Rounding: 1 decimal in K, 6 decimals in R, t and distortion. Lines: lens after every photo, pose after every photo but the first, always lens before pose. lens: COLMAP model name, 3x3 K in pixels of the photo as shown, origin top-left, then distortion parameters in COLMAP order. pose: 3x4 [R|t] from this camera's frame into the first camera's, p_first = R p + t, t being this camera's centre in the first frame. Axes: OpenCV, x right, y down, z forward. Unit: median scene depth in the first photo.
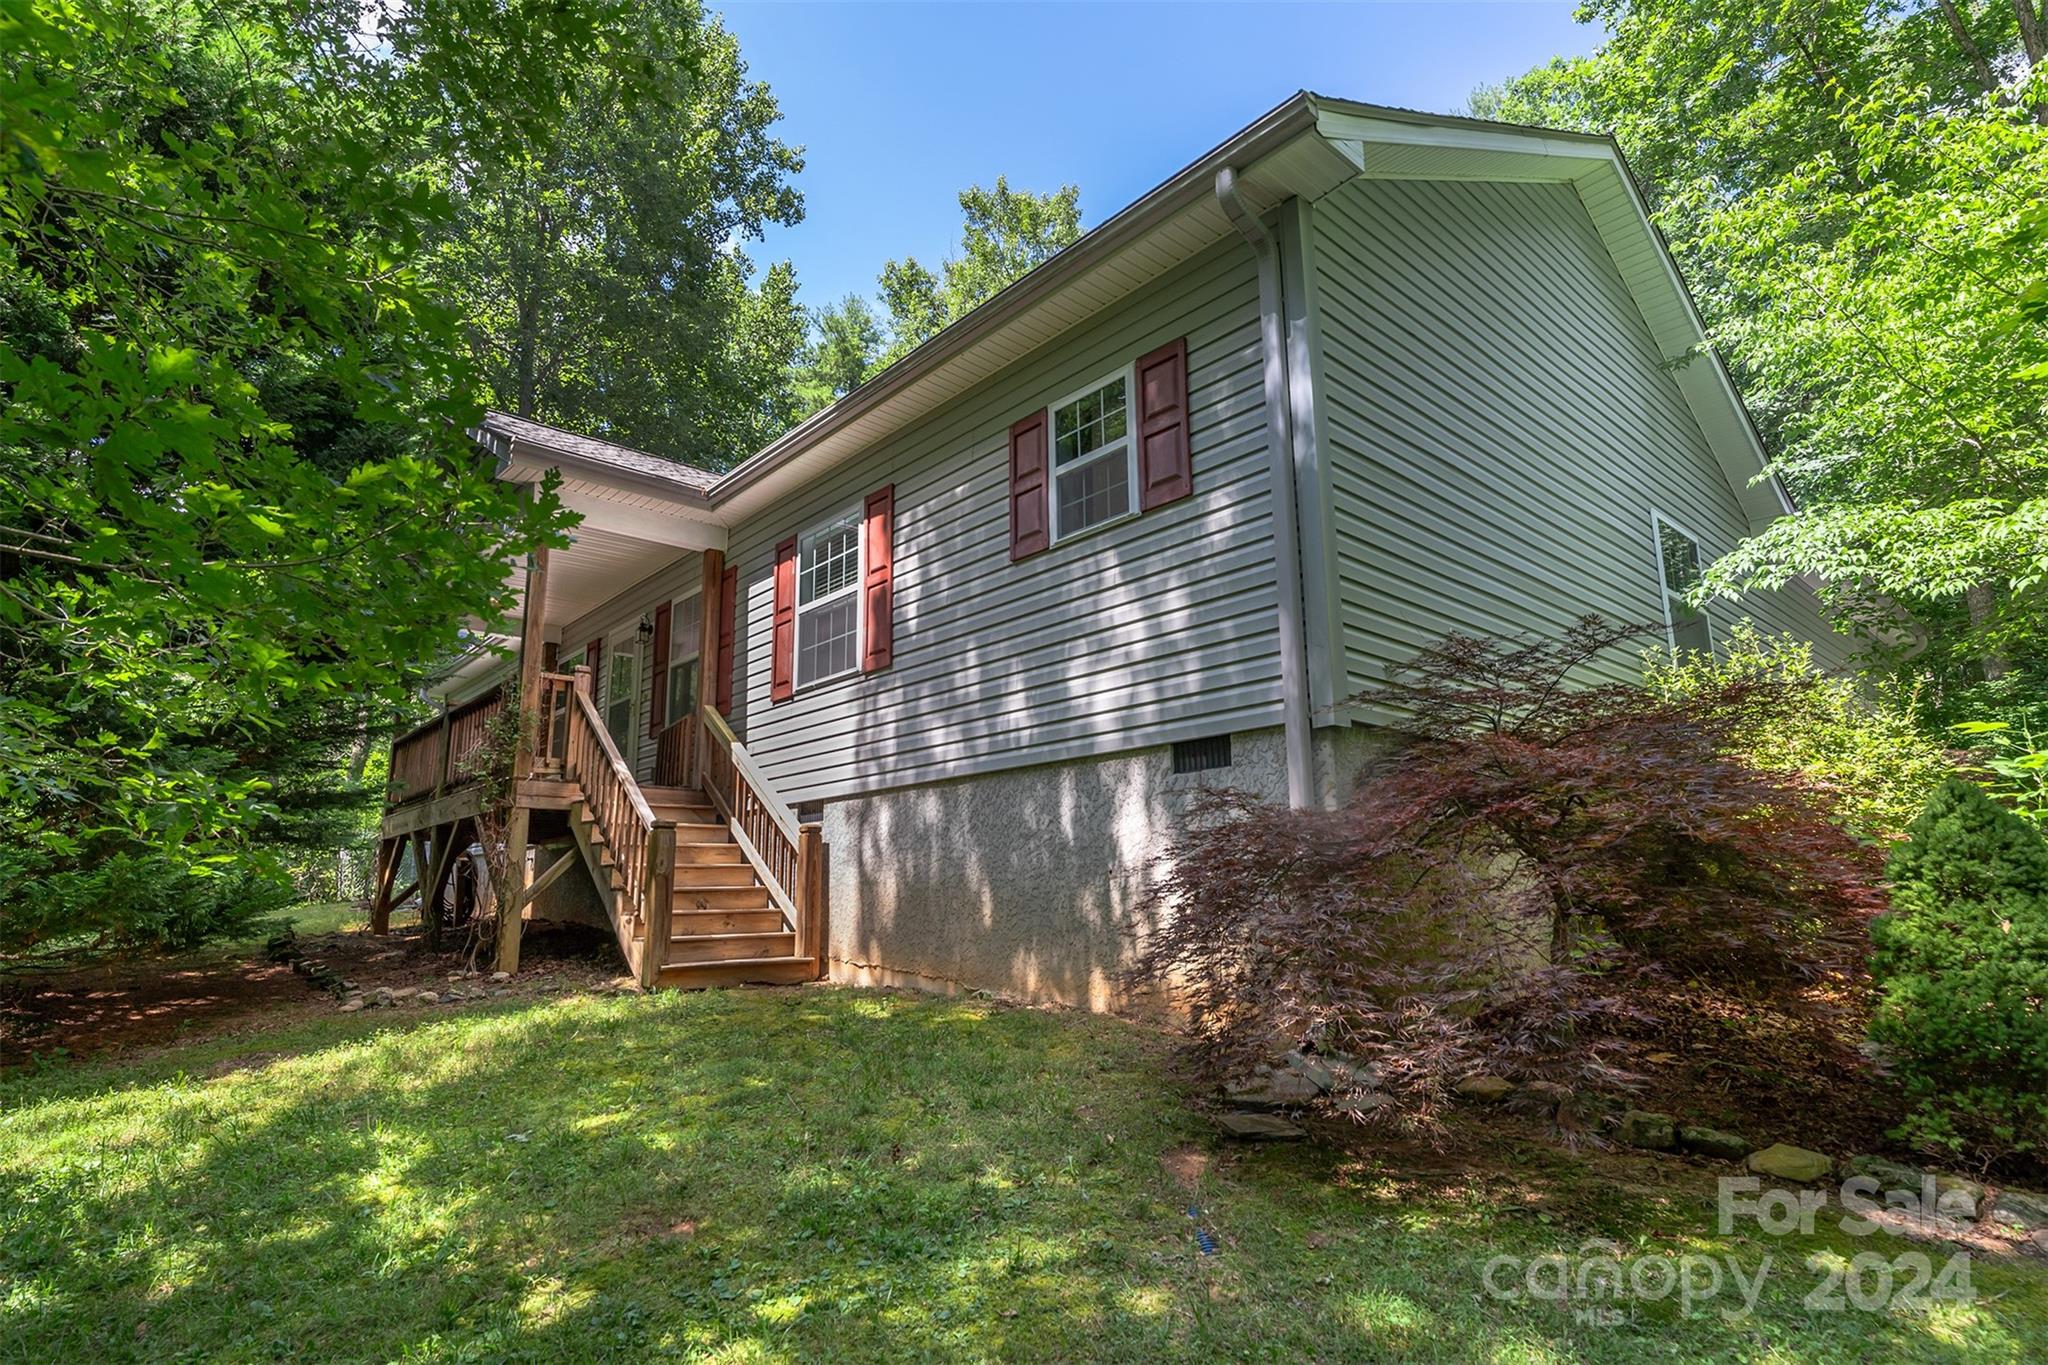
lens RADIAL K [[1050.1, 0, 1020.9], [0, 1050.1, 702.6], [0, 0, 1]] dist [0.001593, 0.000982]
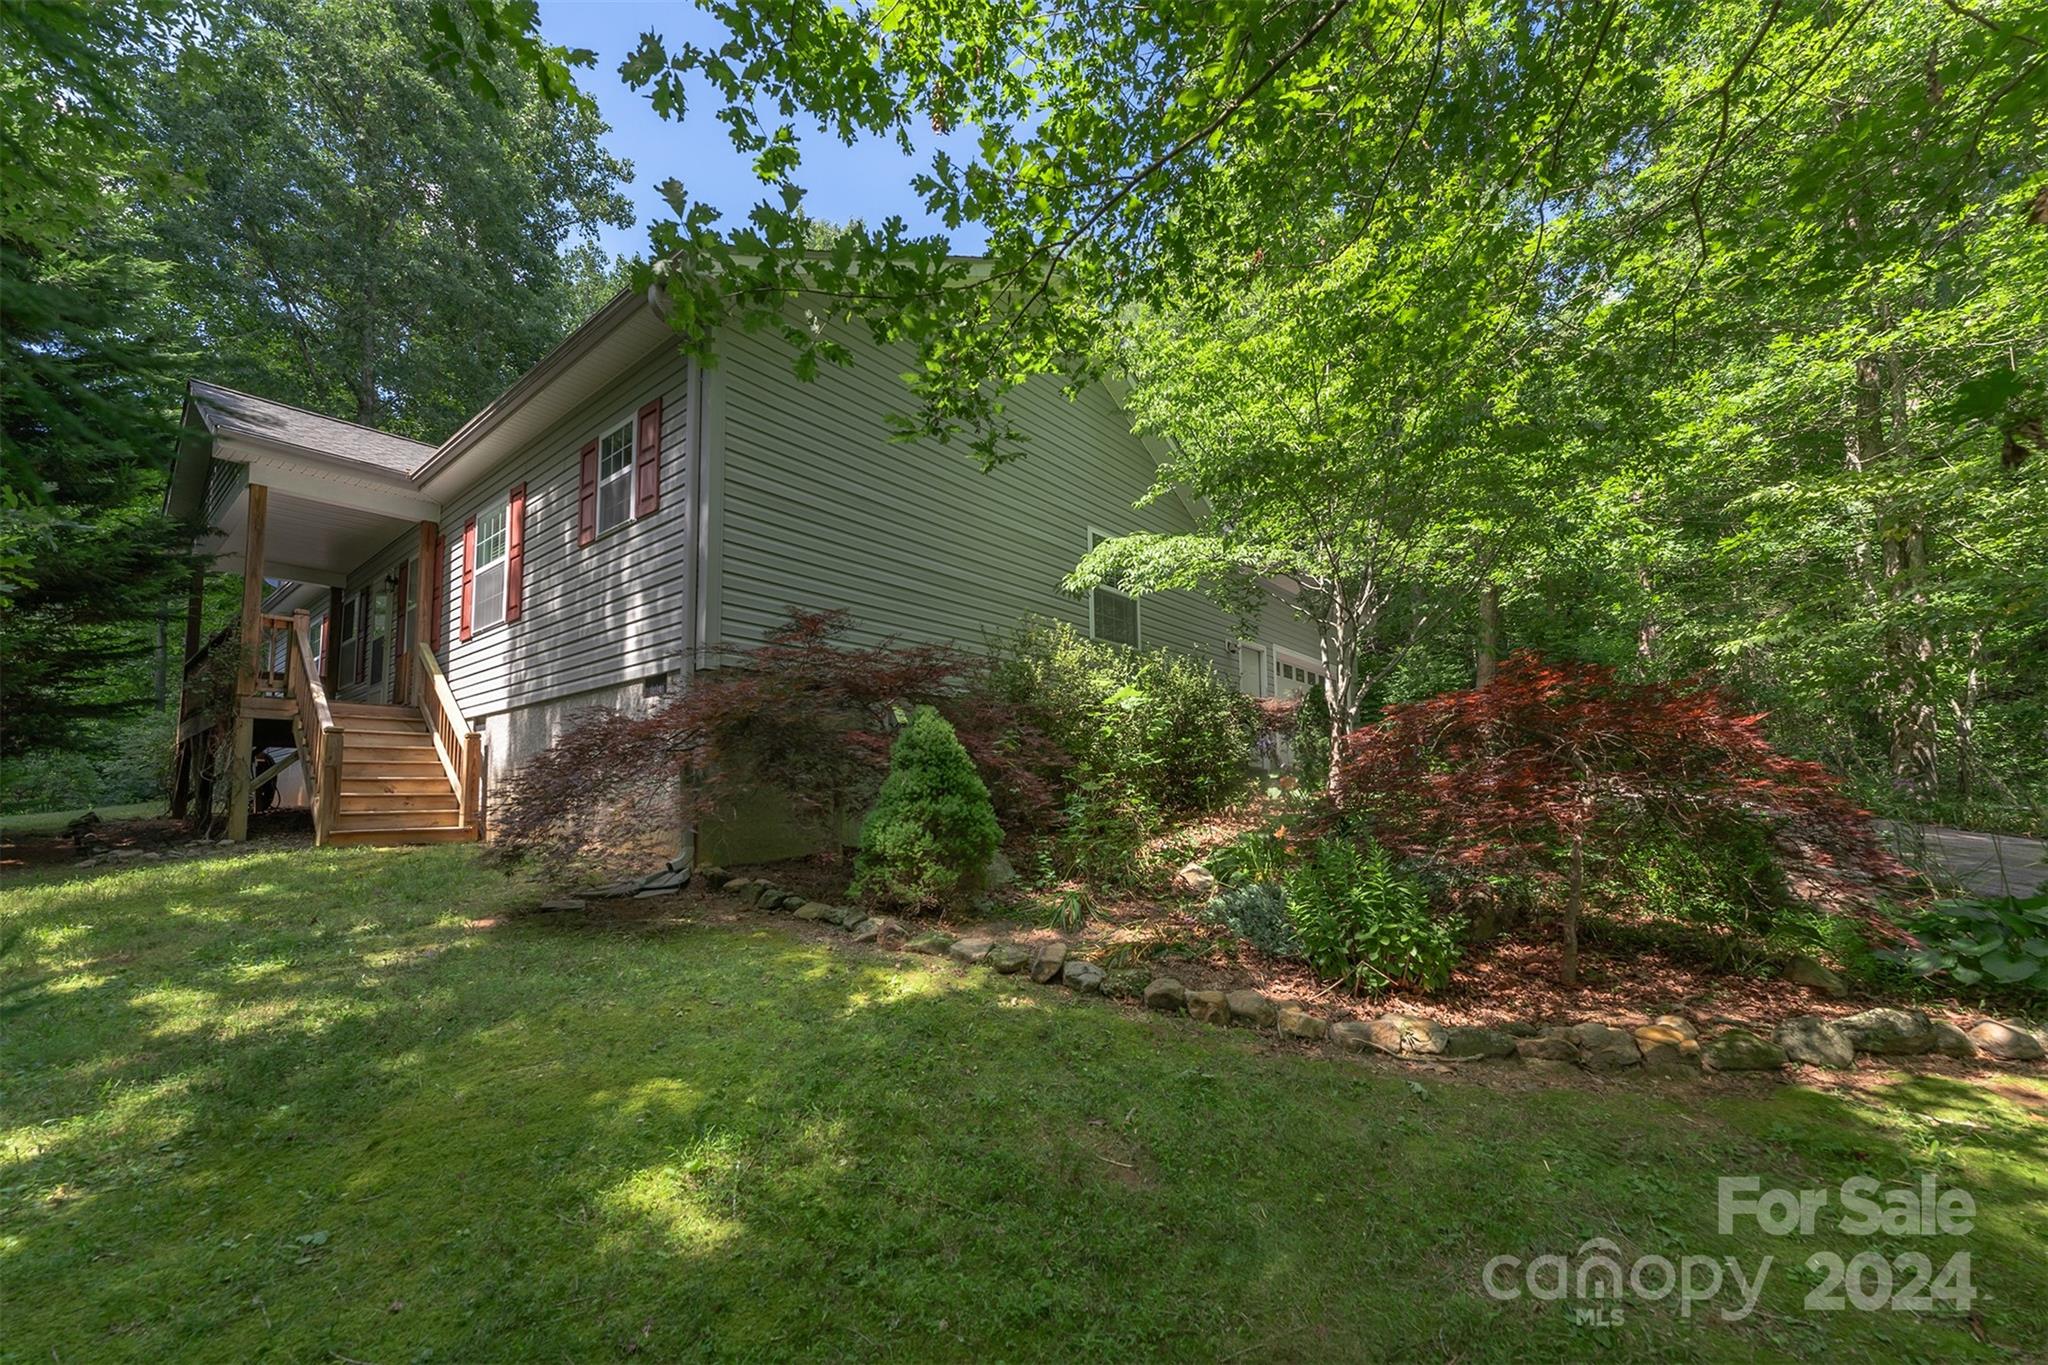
lens RADIAL K [[837.1, 0, 1028.2], [0, 837.1, 737.4], [0, 0, 1]] dist [0.002706, -0.000453]
pose [[0.988224, 0.008320, 0.152788, 0.385538], [-0.024996, 0.993885, 0.107553, -0.015231], [-0.150959, -0.110106, 0.982389, -0.208030]]
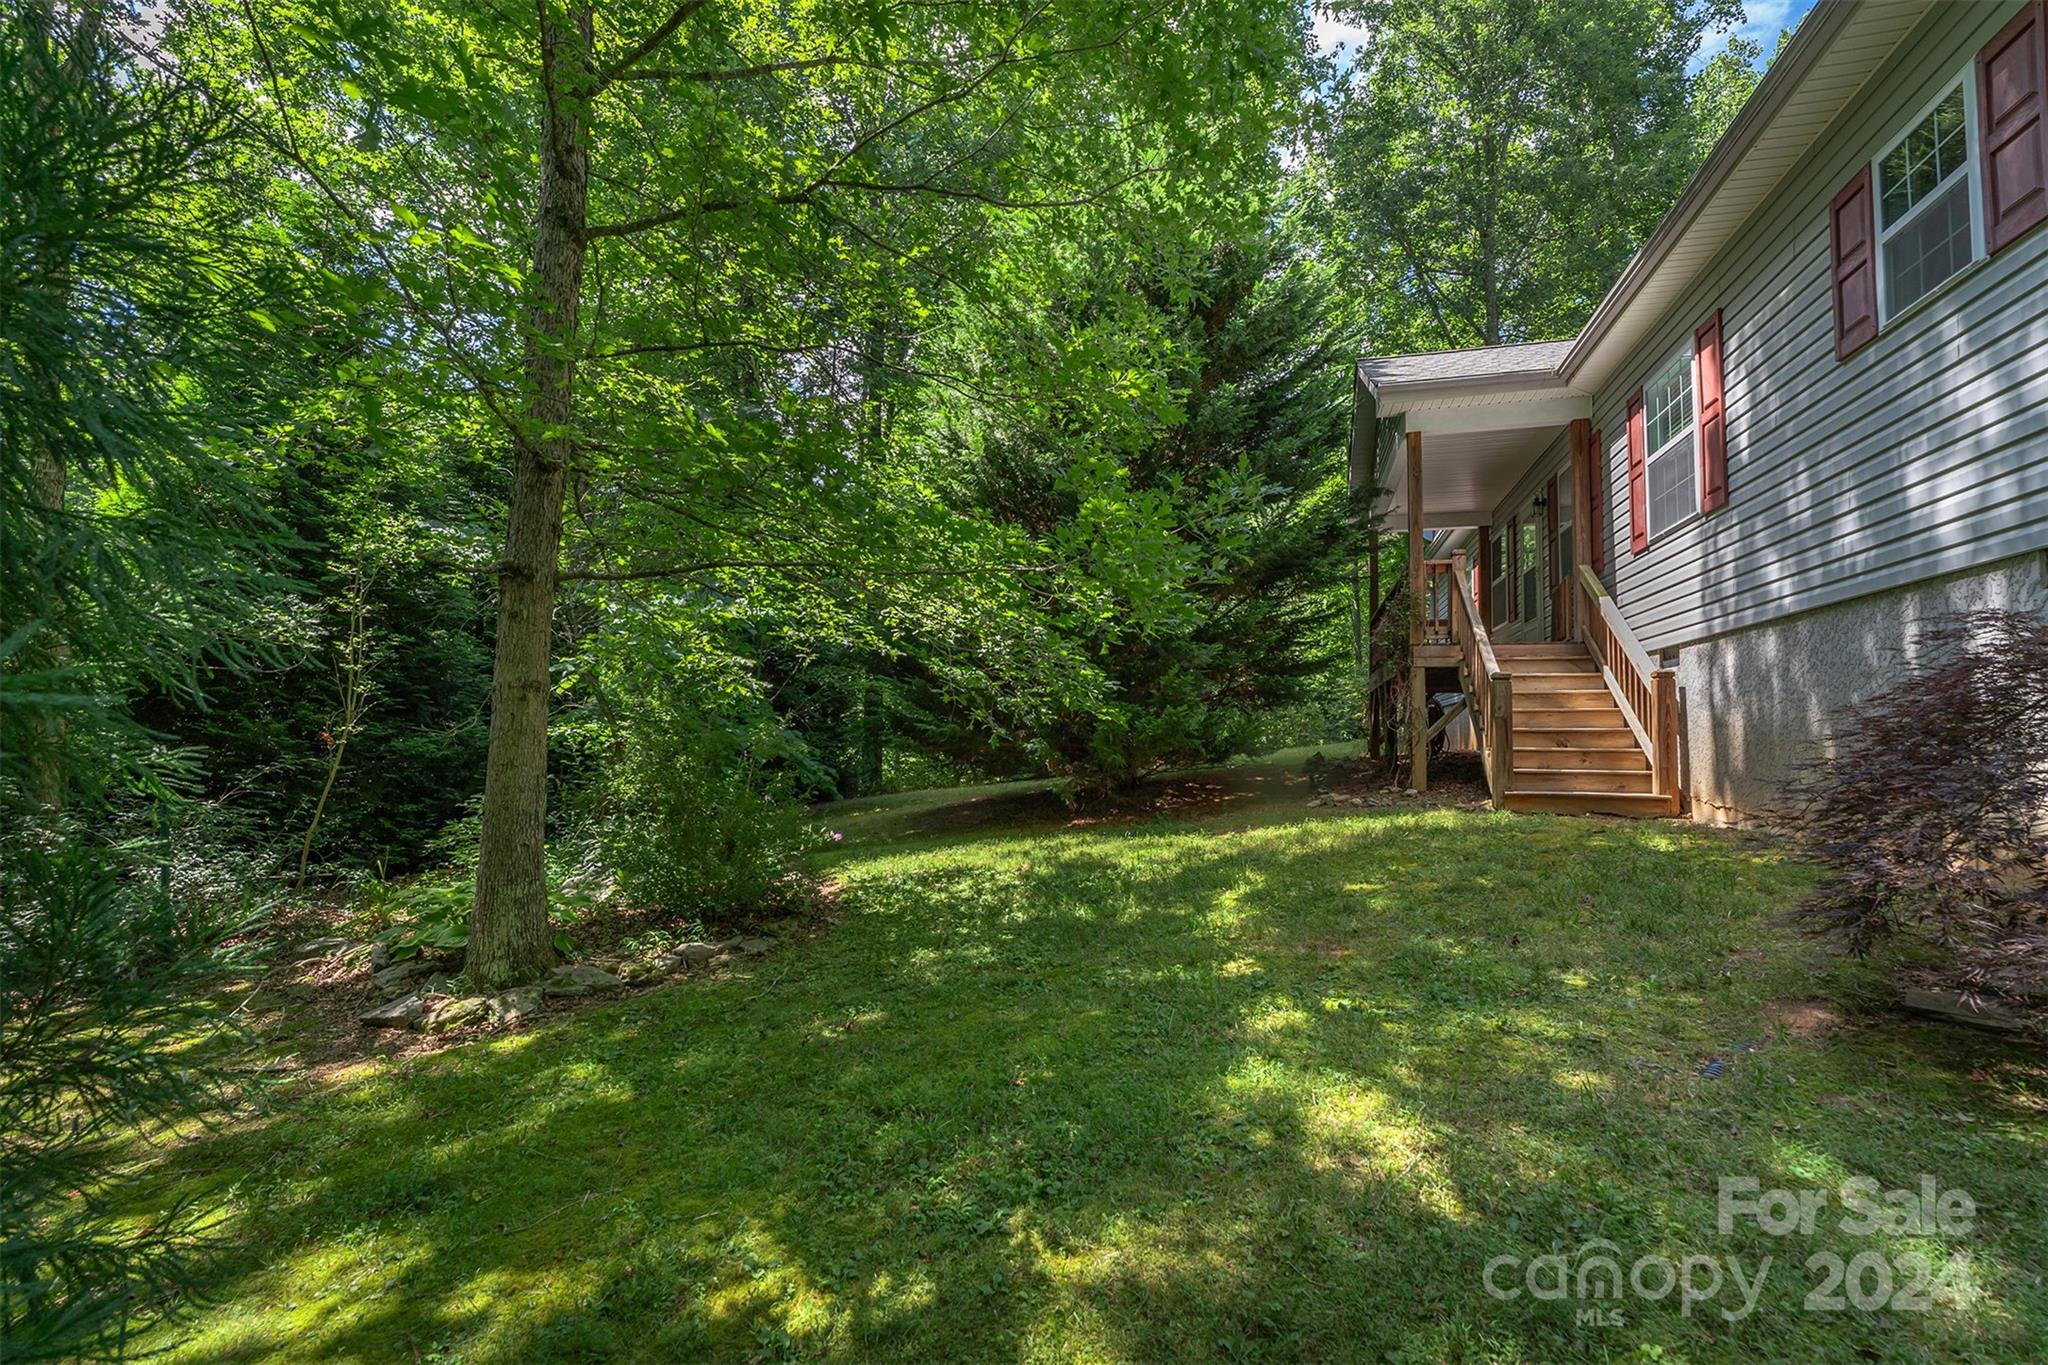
lens RADIAL K [[878.0, 0, 1017.8], [0, 878.0, 677.1], [0, 0, 1]] dist [0.004946, -0.000488]
pose [[0.520563, -0.040430, -0.852865, 0.230452], [0.139393, 0.989501, 0.038174, 0.001418], [0.842368, -0.138756, 0.520734, 0.010294]]
